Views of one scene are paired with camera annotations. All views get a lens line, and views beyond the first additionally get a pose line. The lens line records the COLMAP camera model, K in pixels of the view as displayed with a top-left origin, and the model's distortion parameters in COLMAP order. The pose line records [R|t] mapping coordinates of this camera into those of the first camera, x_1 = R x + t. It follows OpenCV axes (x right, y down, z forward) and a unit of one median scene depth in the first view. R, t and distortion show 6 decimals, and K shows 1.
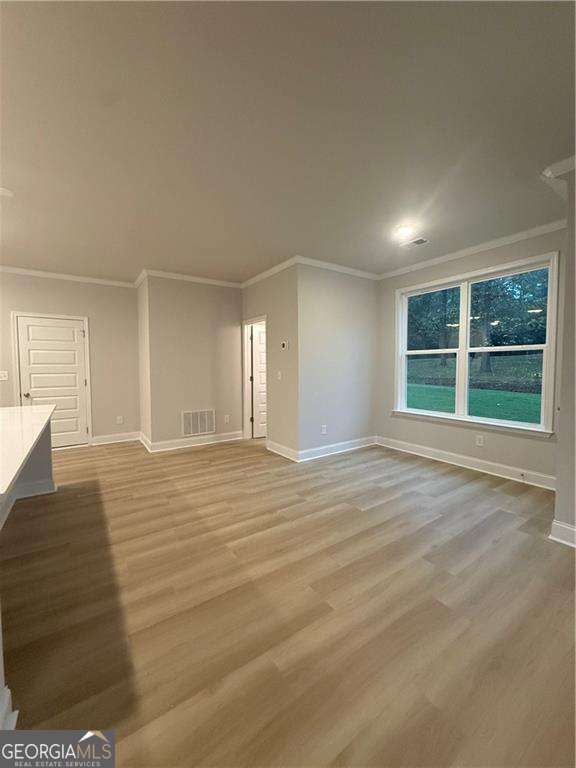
lens RADIAL K [[305.6, 0, 285.2], [0, 305.6, 382.1], [0, 0, 1]] dist [0.000528, 0.000112]
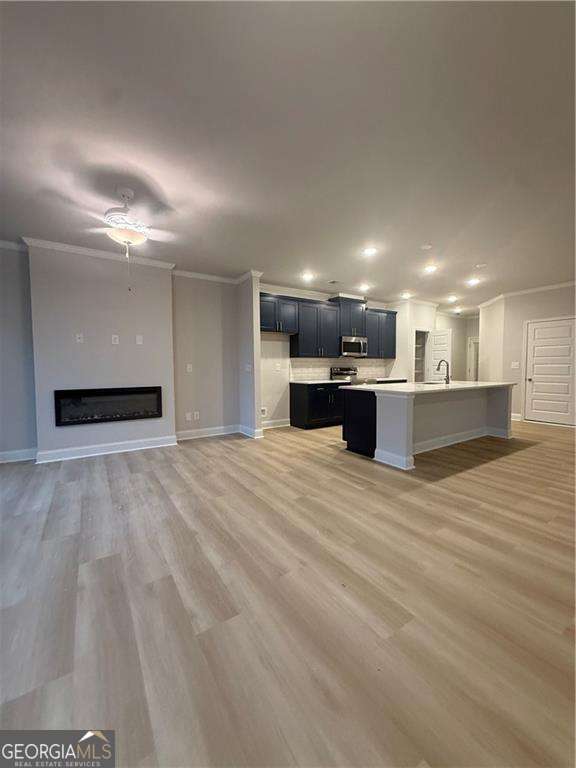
lens RADIAL K [[305.6, 0, 285.2], [0, 305.6, 382.1], [0, 0, 1]] dist [0.000528, 0.000112]
pose [[-0.018414, 0.059111, -0.998082, 0.717095], [-0.046317, 0.997129, 0.059909, 0.028034], [0.998757, 0.047332, -0.015623, -0.103803]]
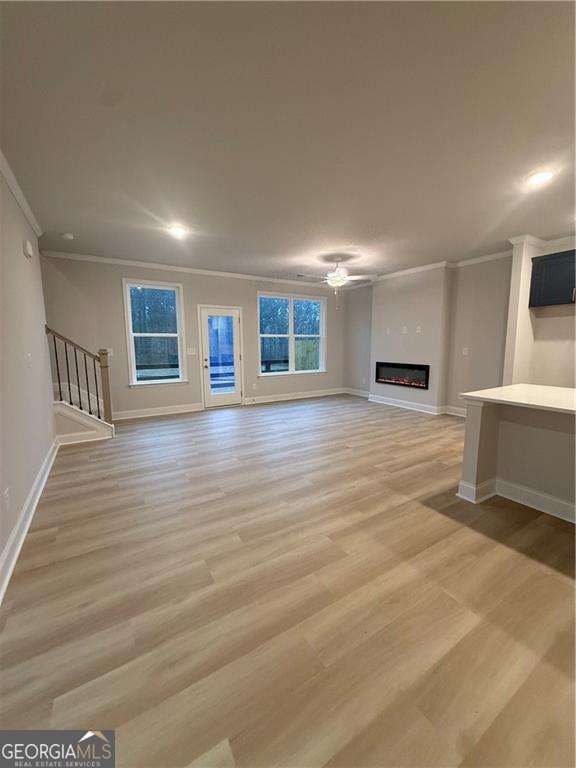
lens RADIAL K [[305.6, 0, 285.2], [0, 305.6, 382.1], [0, 0, 1]] dist [0.000528, 0.000112]
pose [[-0.998729, 0.010007, 0.049402, 0.119872], [0.018482, 0.984536, 0.174205, -0.058660], [-0.046895, 0.174896, -0.983469, 0.995406]]
